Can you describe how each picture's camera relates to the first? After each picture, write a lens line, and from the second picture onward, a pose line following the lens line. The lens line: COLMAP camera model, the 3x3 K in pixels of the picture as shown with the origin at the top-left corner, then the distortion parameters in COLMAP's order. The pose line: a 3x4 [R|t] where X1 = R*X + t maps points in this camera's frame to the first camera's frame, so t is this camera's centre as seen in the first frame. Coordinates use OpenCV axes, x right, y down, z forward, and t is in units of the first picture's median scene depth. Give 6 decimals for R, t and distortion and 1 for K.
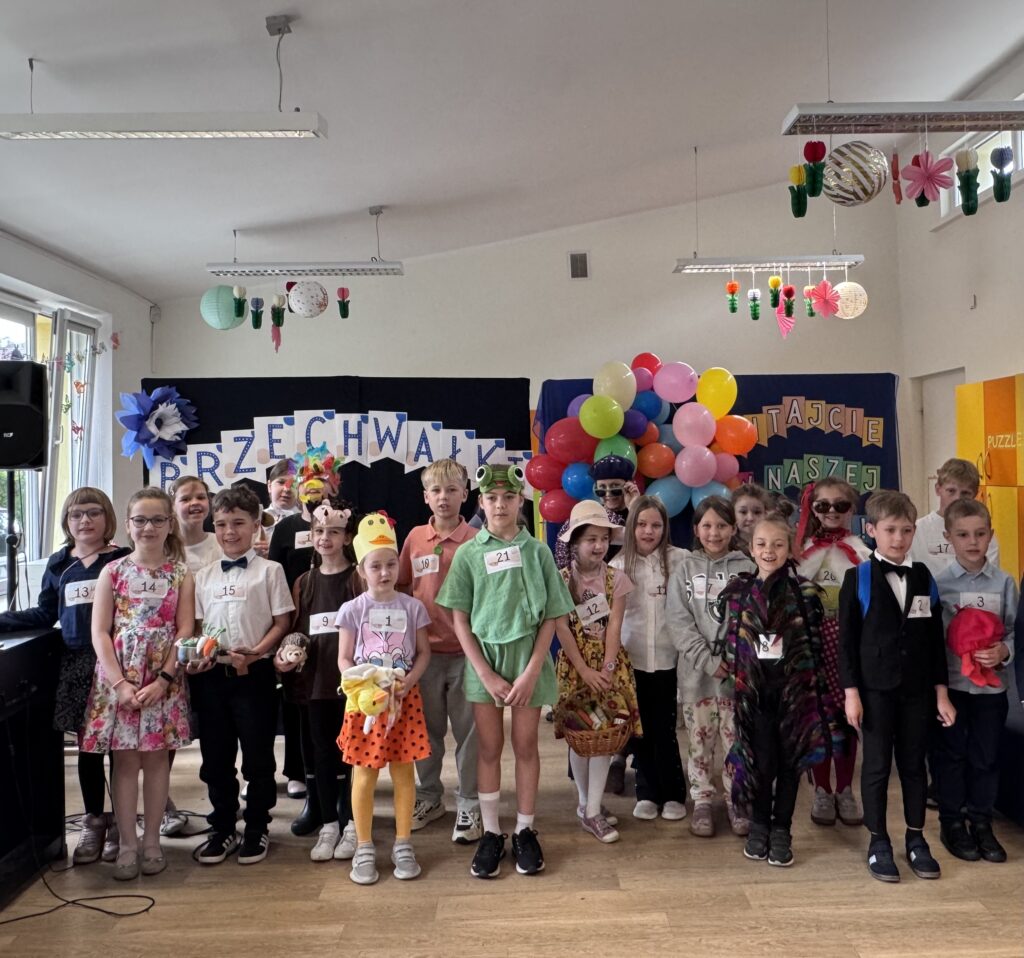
lens RADIAL K [[948.2, 0, 535.5], [0, 948.2, 446.7], [0, 0, 1]] dist [-0.012268, 0.018975]
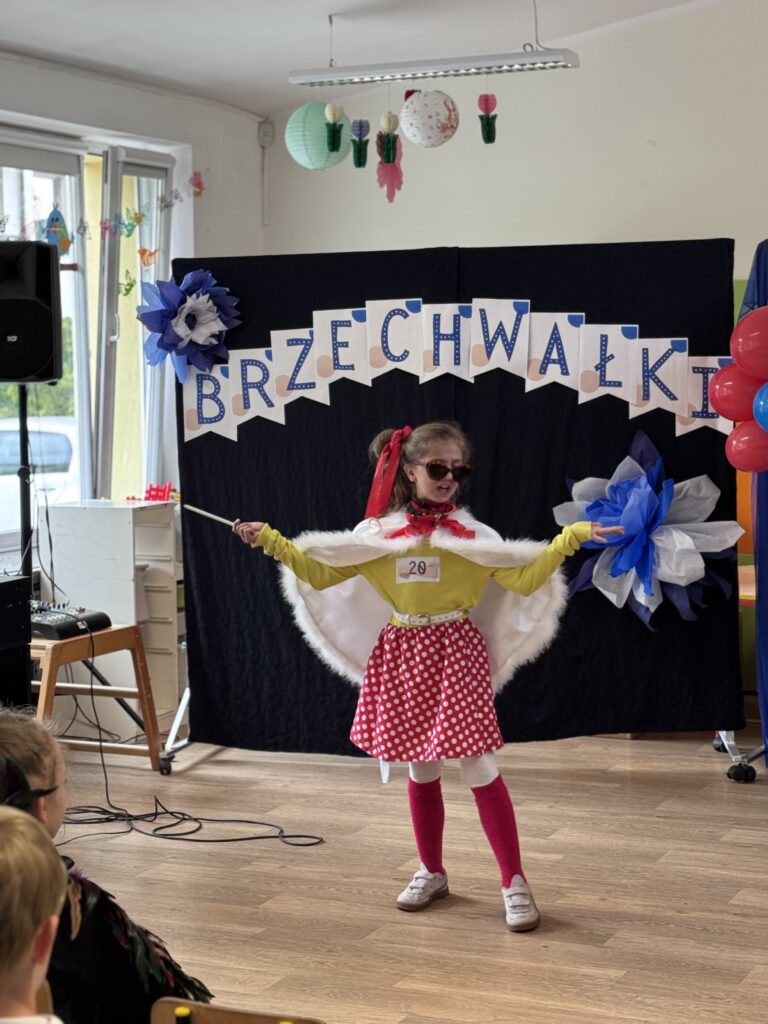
lens RADIAL K [[1952.1, 0, 325.4], [0, 1952.1, 495.6], [0, 0, 1]] dist [0.119646, 0.000000]
pose [[0.896970, 0.034762, -0.440722, 0.338487], [0.008983, 0.995265, 0.096785, -0.032991], [0.442000, -0.090772, 0.892411, -0.291596]]
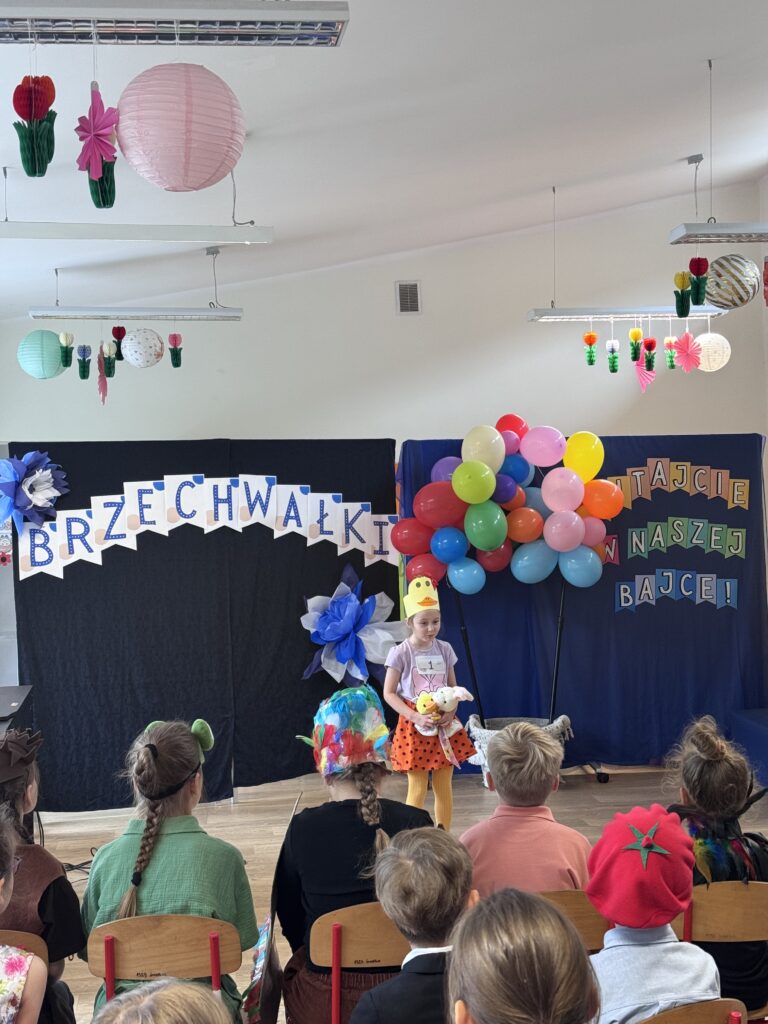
lens RADIAL K [[1429.4, 0, 377.0], [0, 1429.4, 512.9], [0, 0, 1]] dist [0.100692, 0.000000]
pose [[0.993562, -0.002013, 0.113273, -0.194750], [-0.000525, 0.999750, 0.022366, -0.030832], [-0.113290, -0.022281, 0.993312, -0.468695]]
